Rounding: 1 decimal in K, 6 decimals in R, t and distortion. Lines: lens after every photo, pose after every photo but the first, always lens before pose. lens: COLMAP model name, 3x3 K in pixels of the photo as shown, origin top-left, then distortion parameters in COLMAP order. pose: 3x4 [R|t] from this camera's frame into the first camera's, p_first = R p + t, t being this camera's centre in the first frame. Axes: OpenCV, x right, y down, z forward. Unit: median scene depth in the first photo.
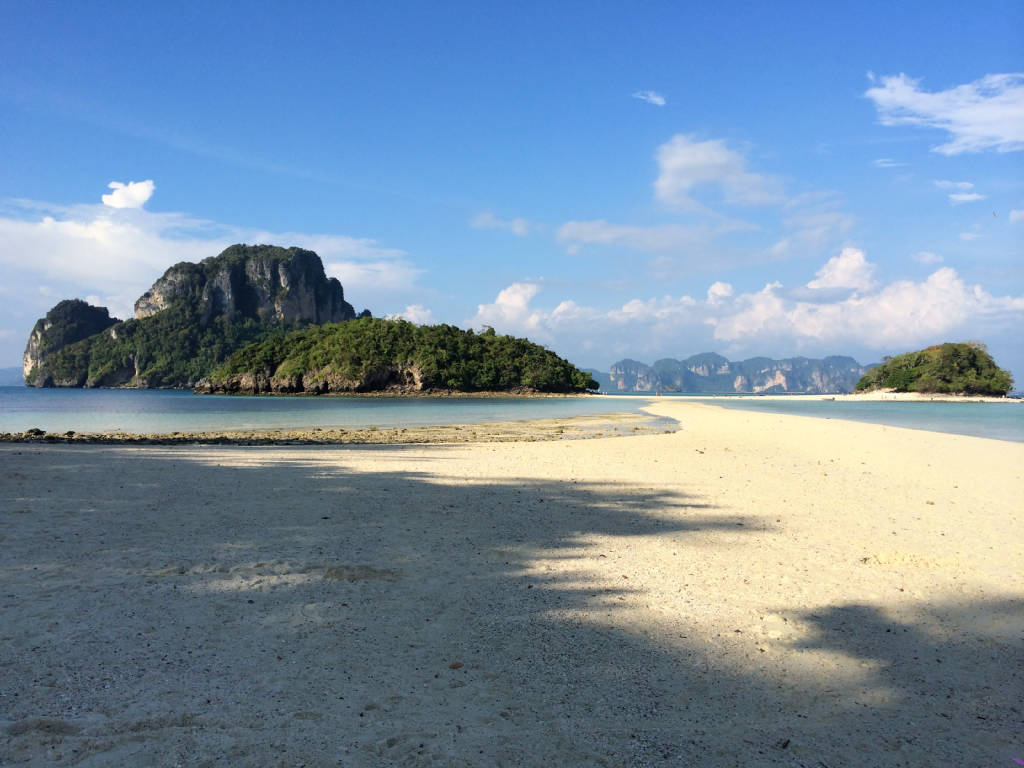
lens RADIAL K [[874.5, 0, 517.8], [0, 874.5, 381.8], [0, 0, 1]] dist [0.081035, -0.117646]
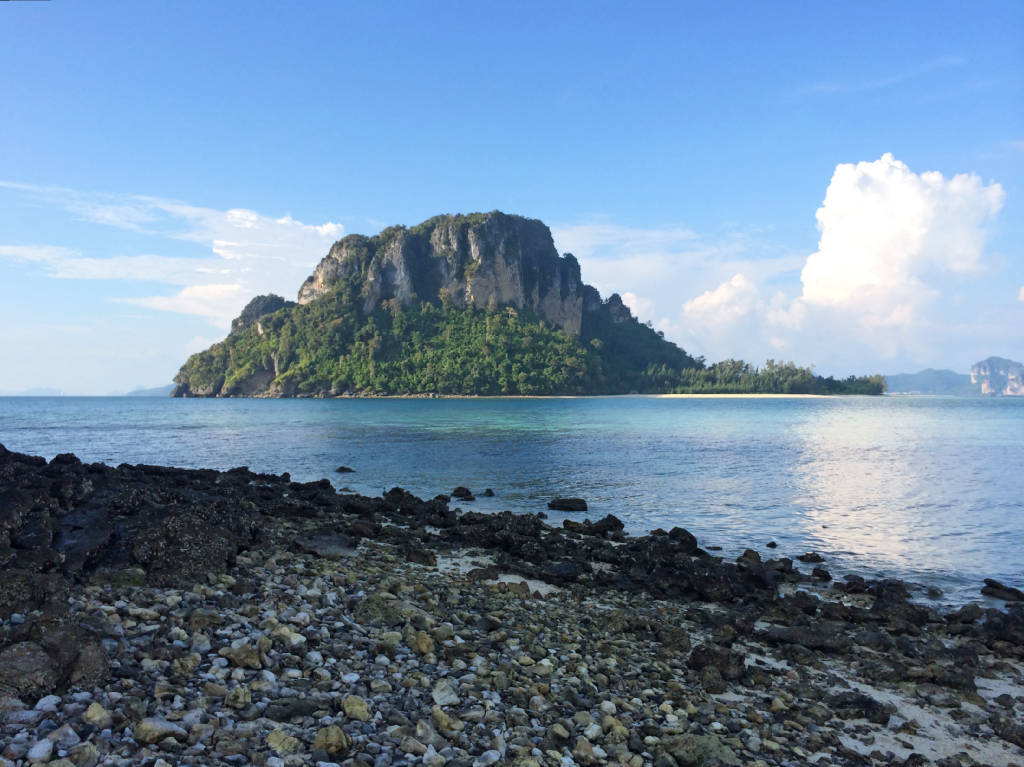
lens RADIAL K [[895.2, 0, 514.9], [0, 895.2, 388.5], [0, 0, 1]] dist [0.081700, -0.122246]
pose [[0.935472, -0.012391, -0.353184, 0.037539], [0.012222, 0.999922, -0.002711, 0.004572], [0.353190, -0.001780, 0.935550, 0.345244]]
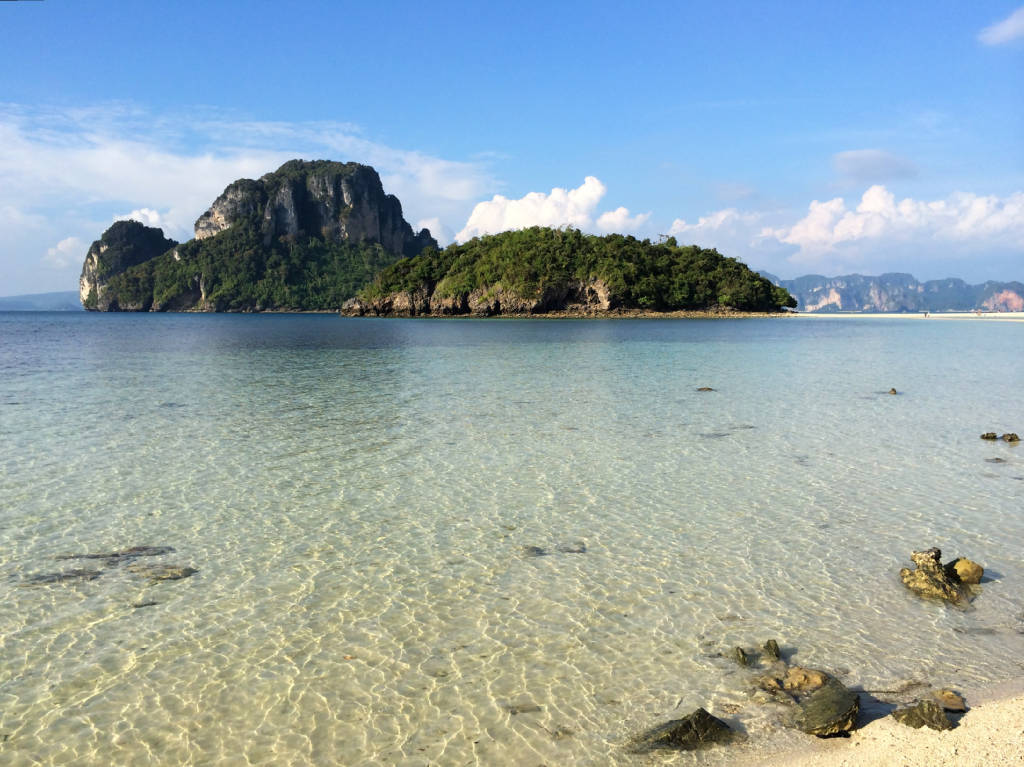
lens RADIAL K [[889.2, 0, 516.7], [0, 889.2, 372.1], [0, 0, 1]] dist [0.083294, -0.111973]
pose [[0.999158, -0.005674, -0.040632, -0.051621], [0.008771, 0.997033, 0.076468, 0.000858], [0.040078, -0.076760, 0.996244, 0.036835]]
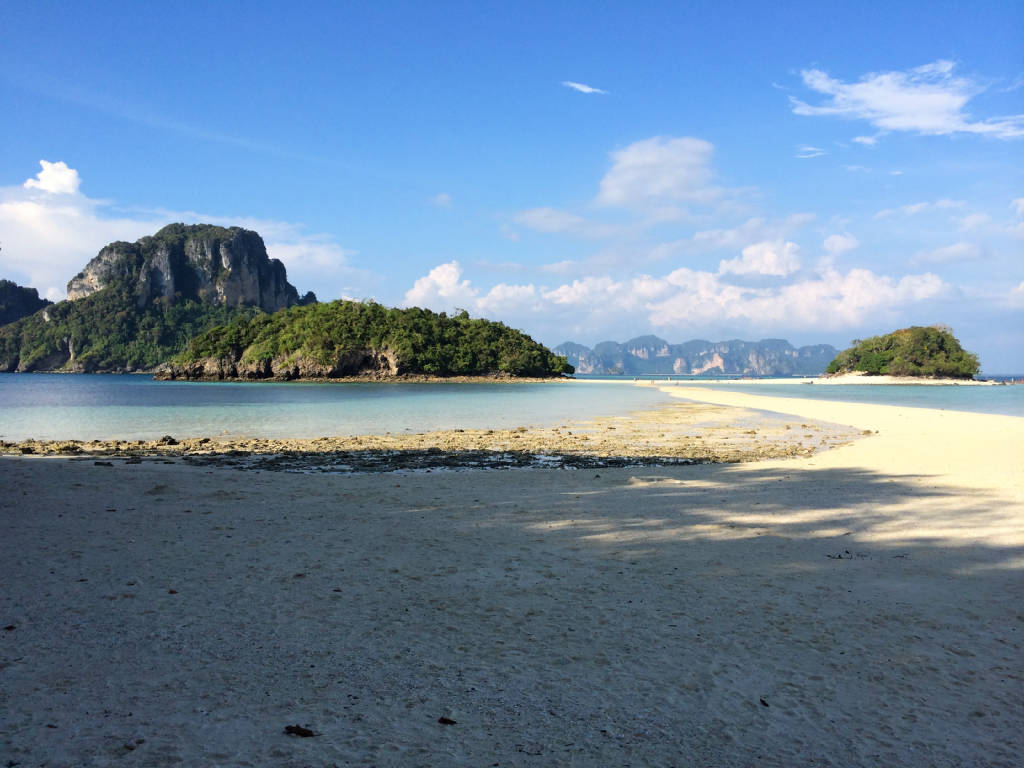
lens RADIAL K [[874.5, 0, 517.8], [0, 874.5, 381.8], [0, 0, 1]] dist [0.081035, -0.117646]
pose [[0.997676, -0.003937, 0.068017, -0.013354], [0.002606, 0.999804, 0.019648, -0.000607], [-0.068081, -0.019425, 0.997491, 0.007423]]
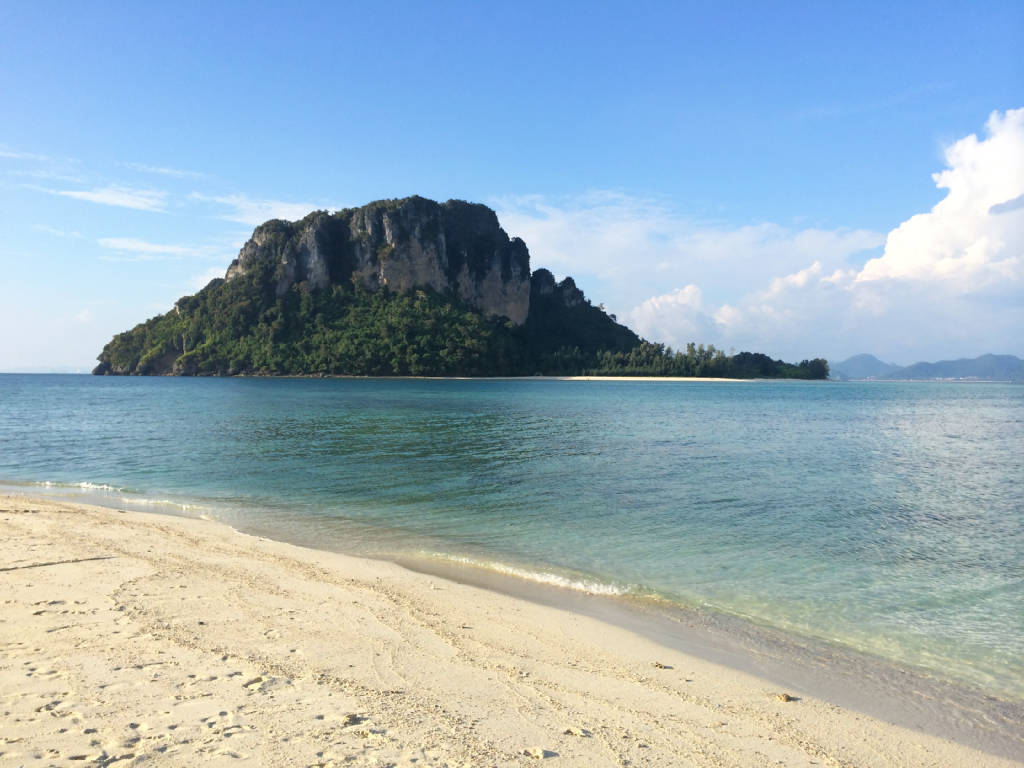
lens RADIAL K [[895.2, 0, 514.9], [0, 895.2, 389.0], [0, 0, 1]] dist [0.081700, -0.122246]
pose [[0.908146, 0.003632, -0.418639, 0.185135], [0.003657, 0.999855, 0.016609, 0.007121], [0.418638, -0.016614, 0.908001, 0.382712]]
